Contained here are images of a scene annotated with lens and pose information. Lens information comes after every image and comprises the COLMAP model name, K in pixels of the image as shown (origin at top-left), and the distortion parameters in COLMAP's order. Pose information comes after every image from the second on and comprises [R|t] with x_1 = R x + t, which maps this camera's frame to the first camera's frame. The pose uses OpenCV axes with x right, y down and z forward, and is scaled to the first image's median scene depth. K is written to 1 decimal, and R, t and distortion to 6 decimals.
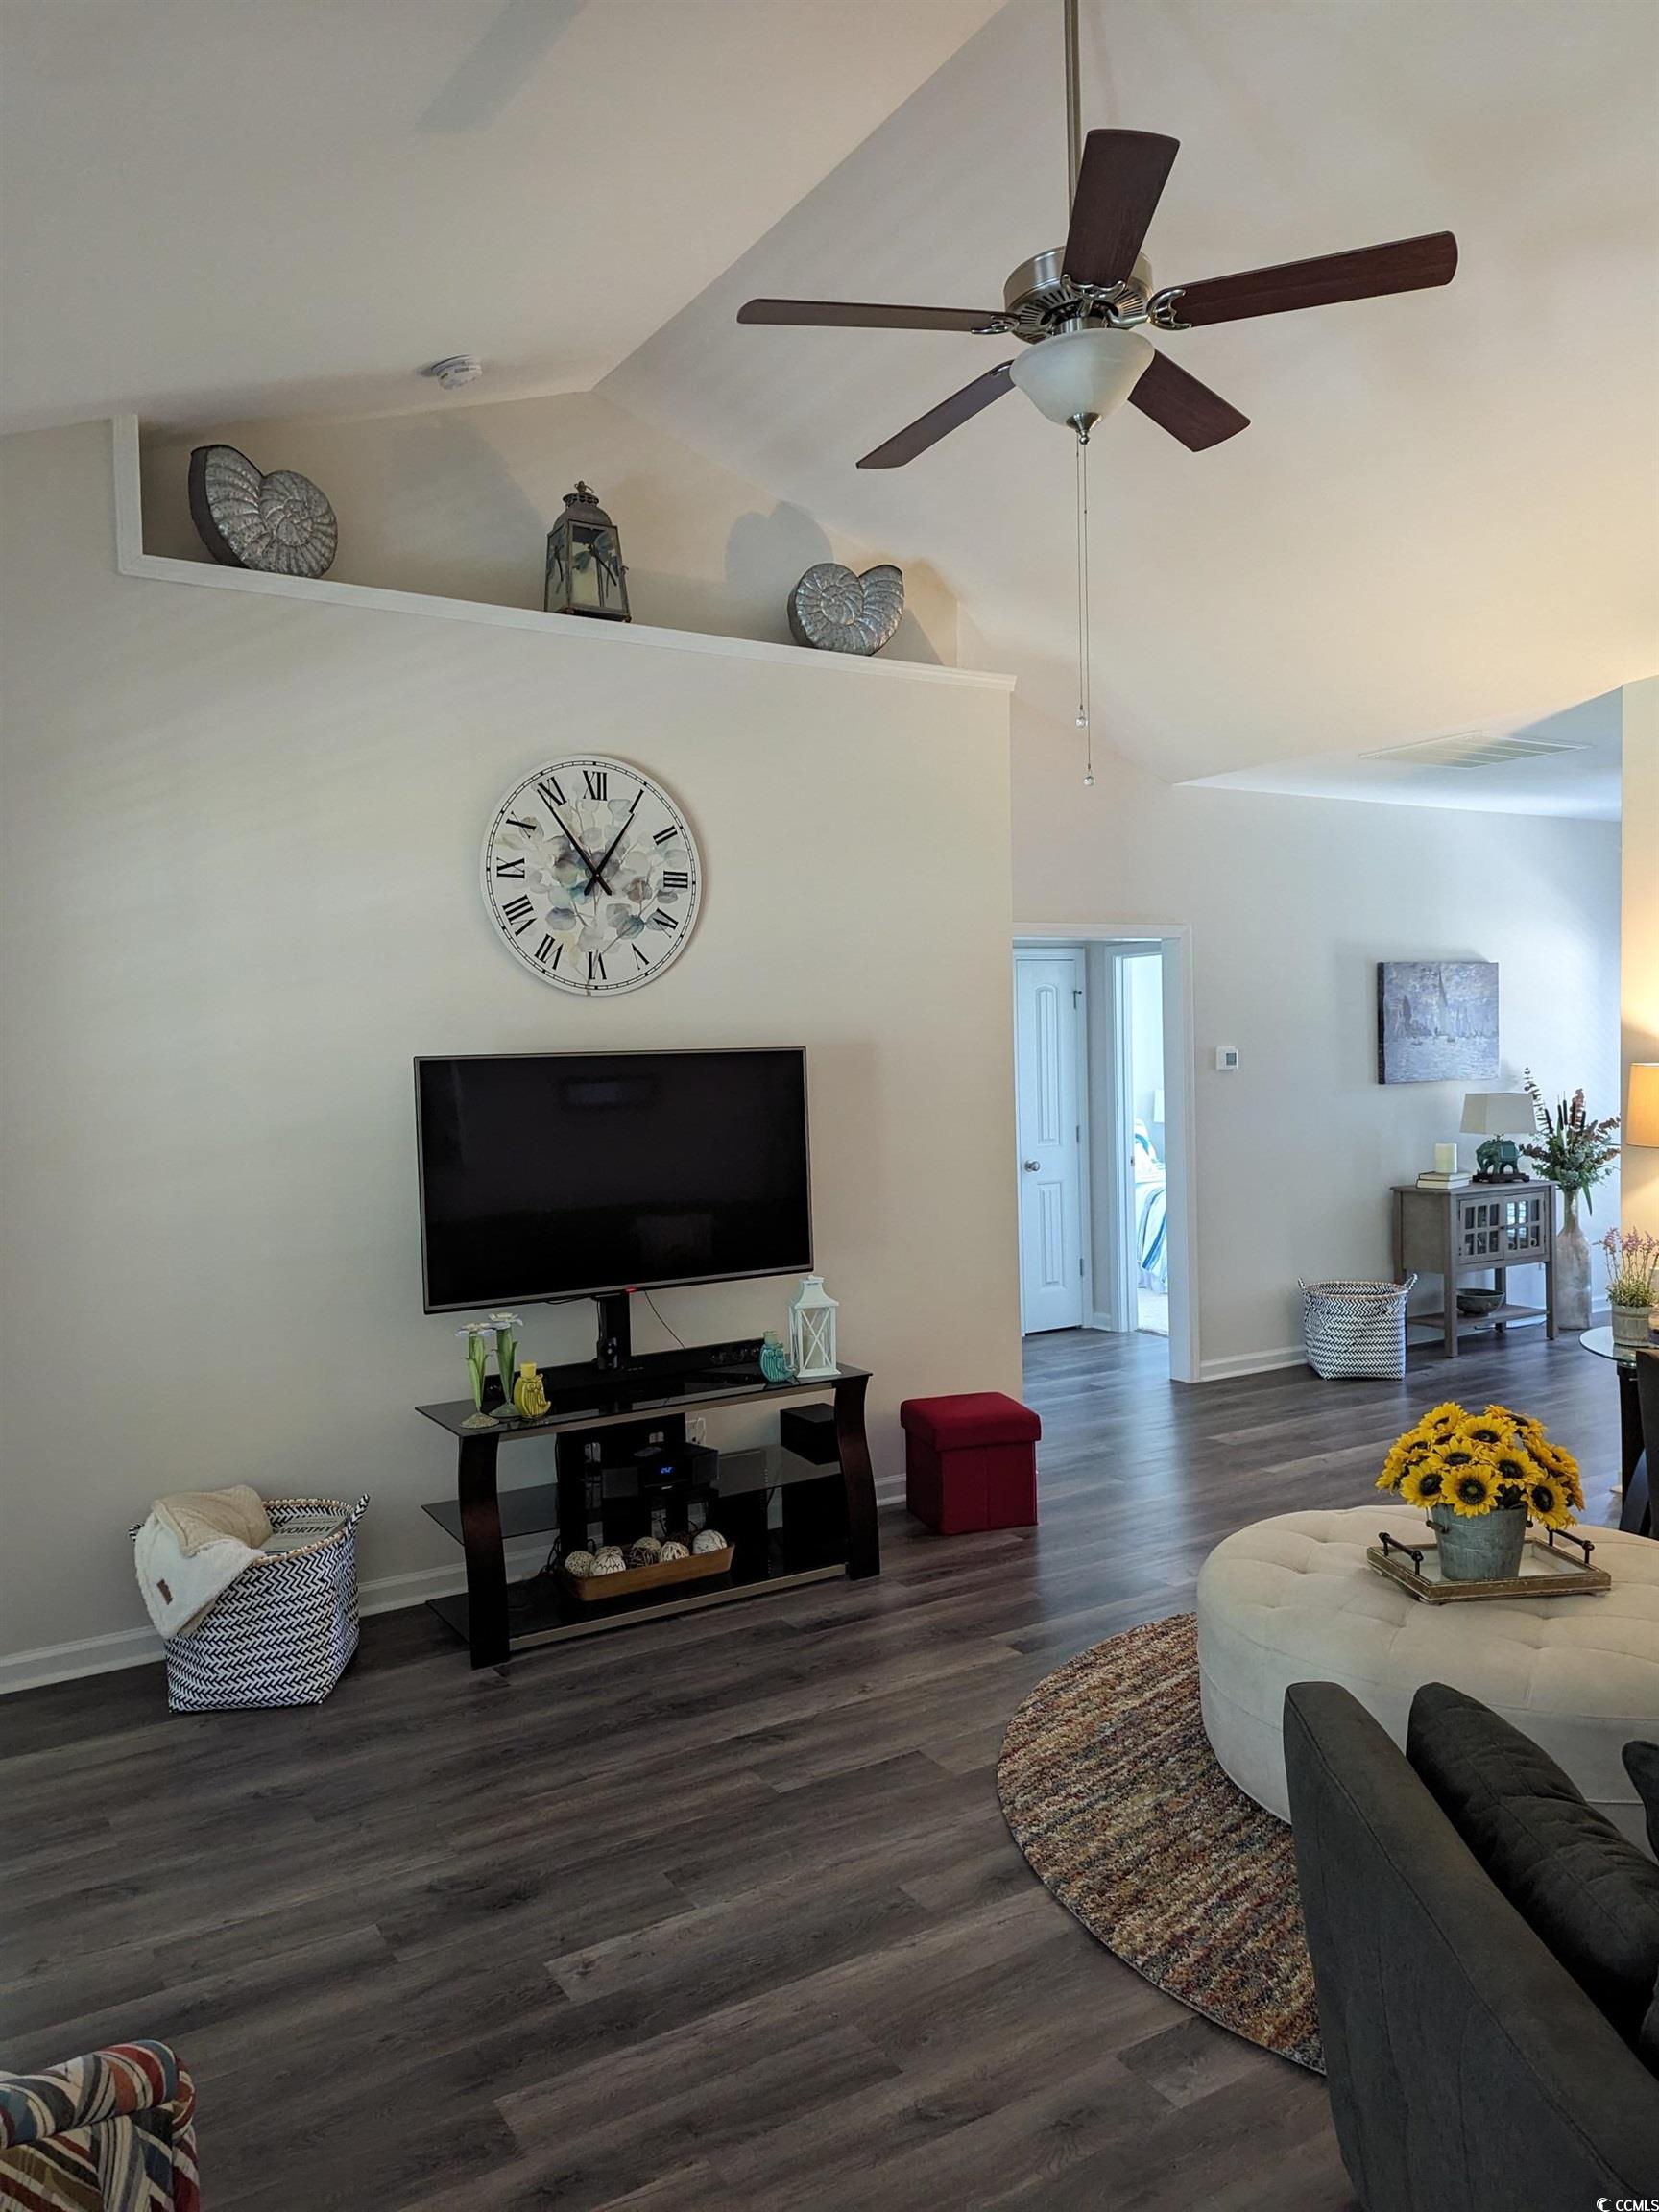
lens RADIAL K [[1558.7, 0, 829.5], [0, 1558.7, 1106.0], [0, 0, 1]] dist [0.047063, -0.001688]
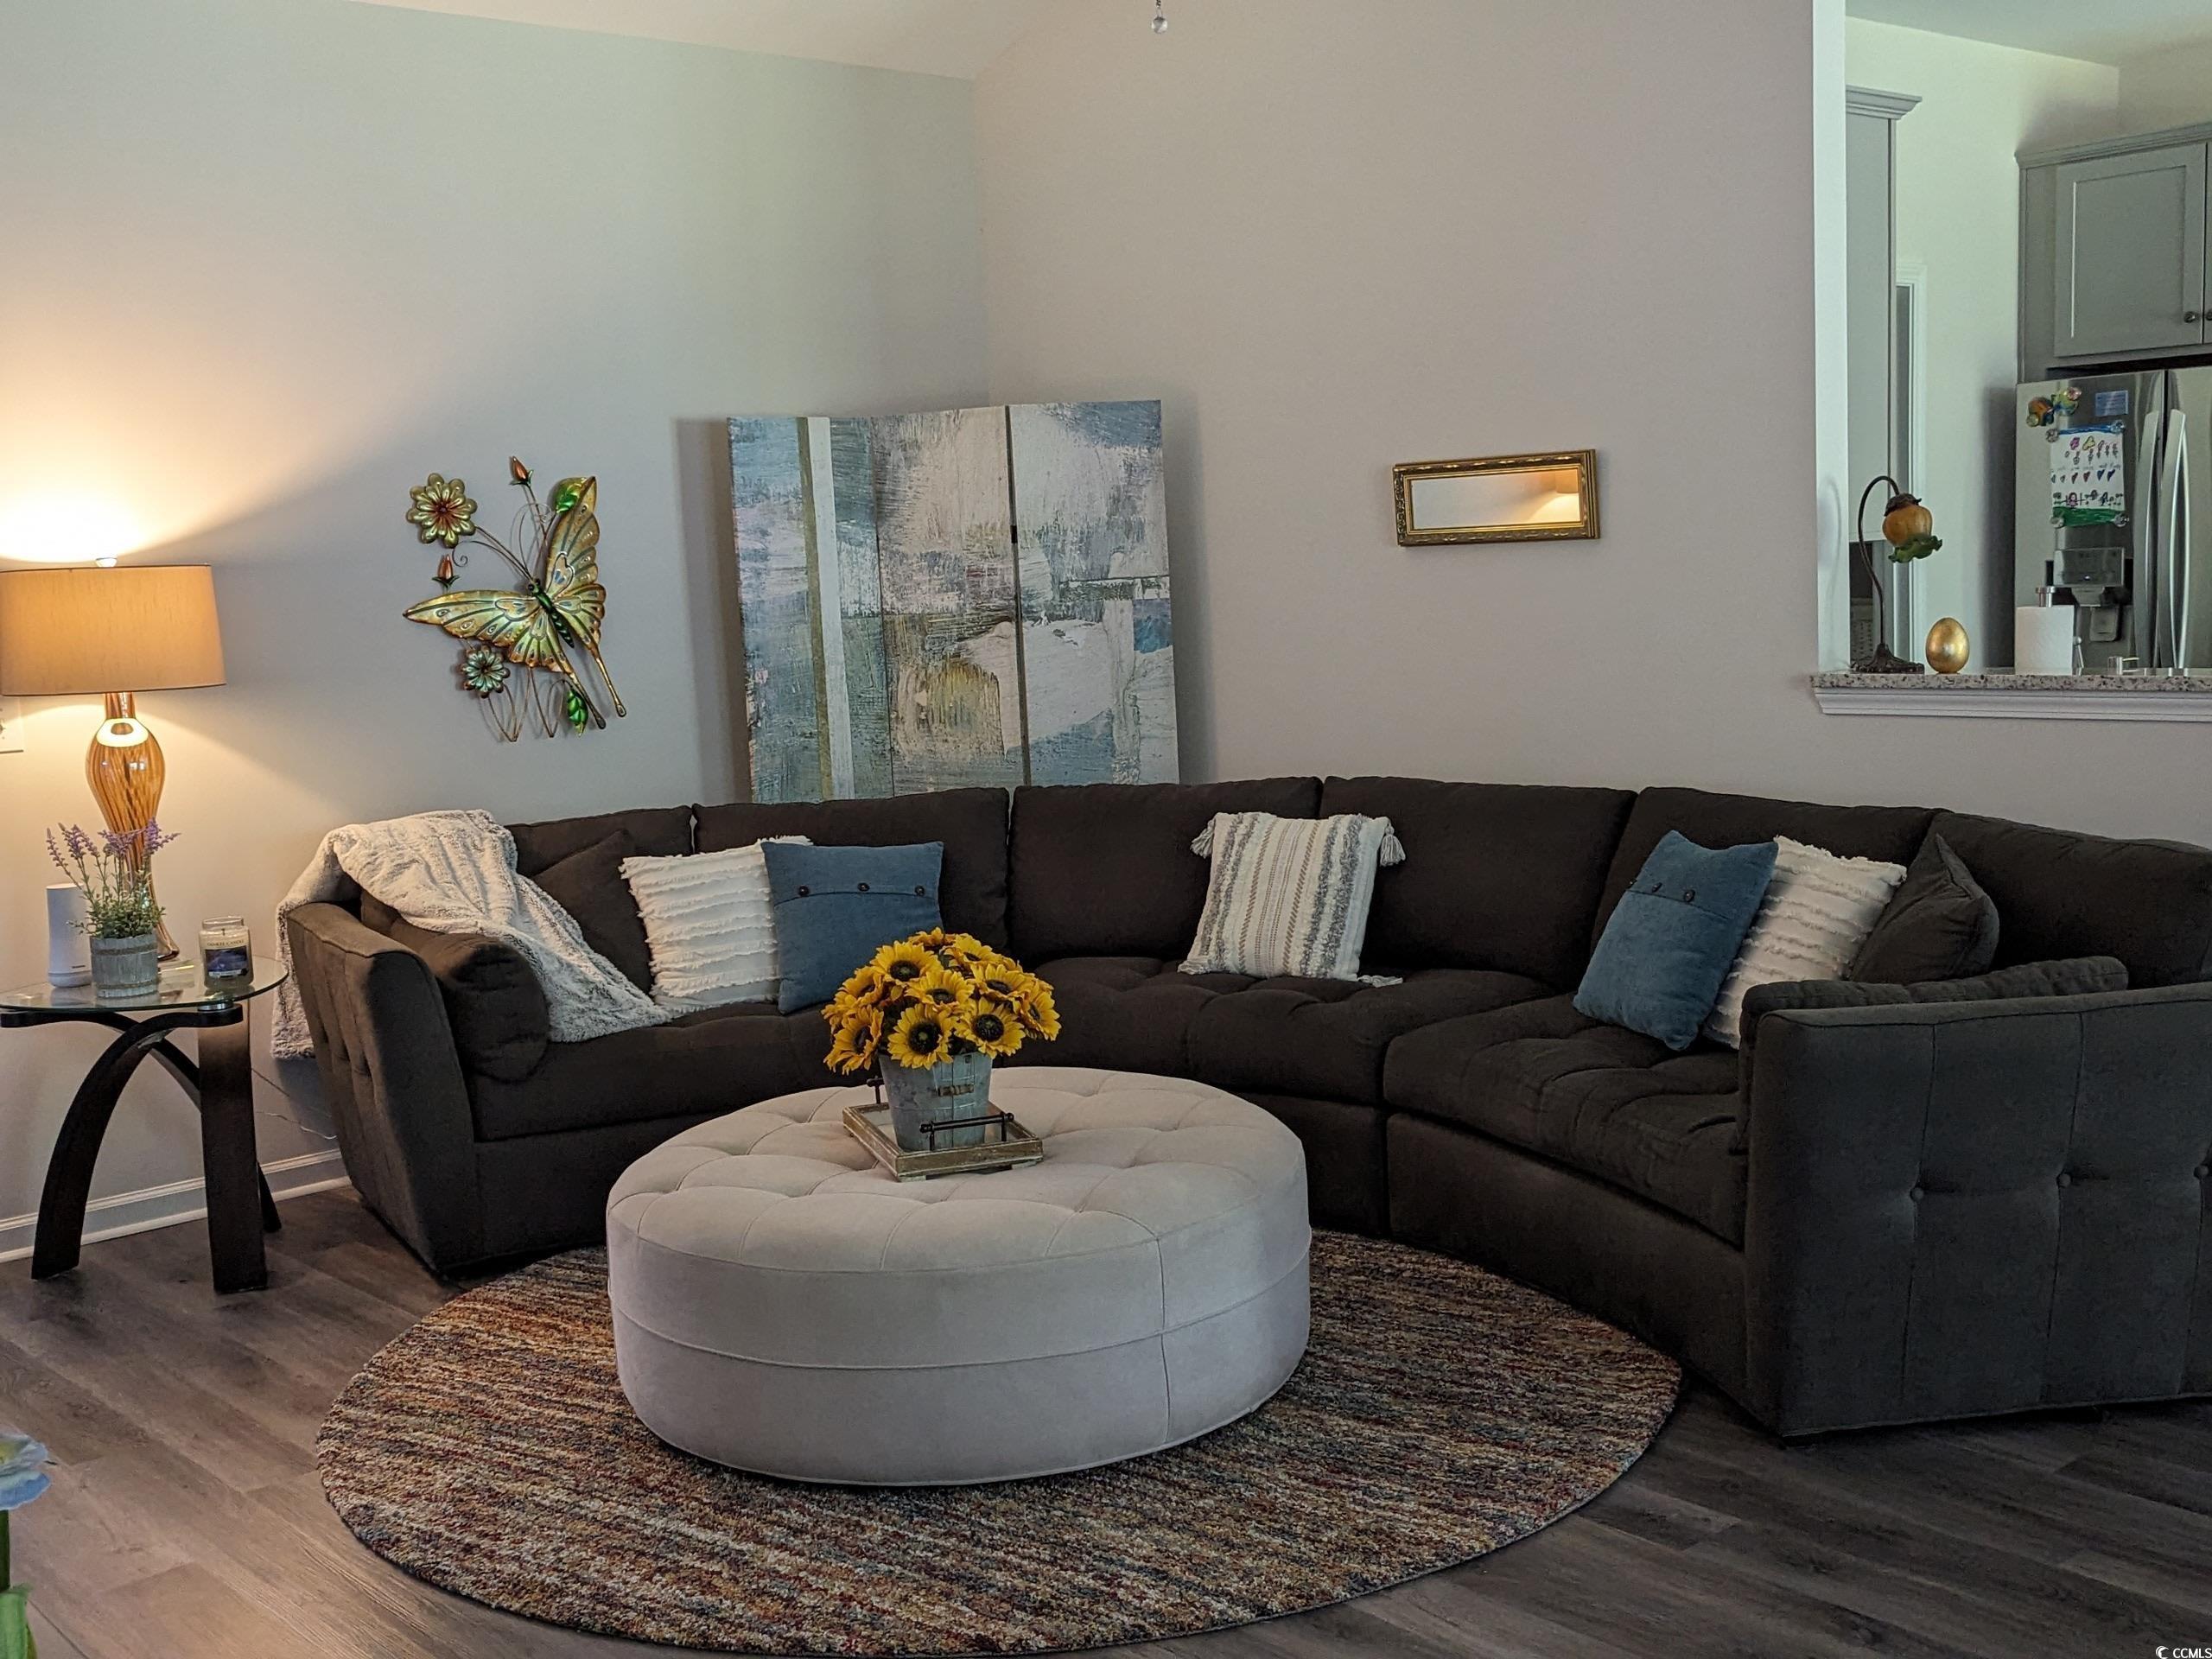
lens RADIAL K [[2383.7, 0, 1106.0], [0, 2383.7, 829.5], [0, 0, 1]] dist [0.109984, 0.001569]
pose [[-0.180967, -0.083242, 0.979960, -0.929252], [0.080071, 0.991857, 0.099039, 0.032646], [-0.980224, 0.096389, -0.172828, 1.327474]]
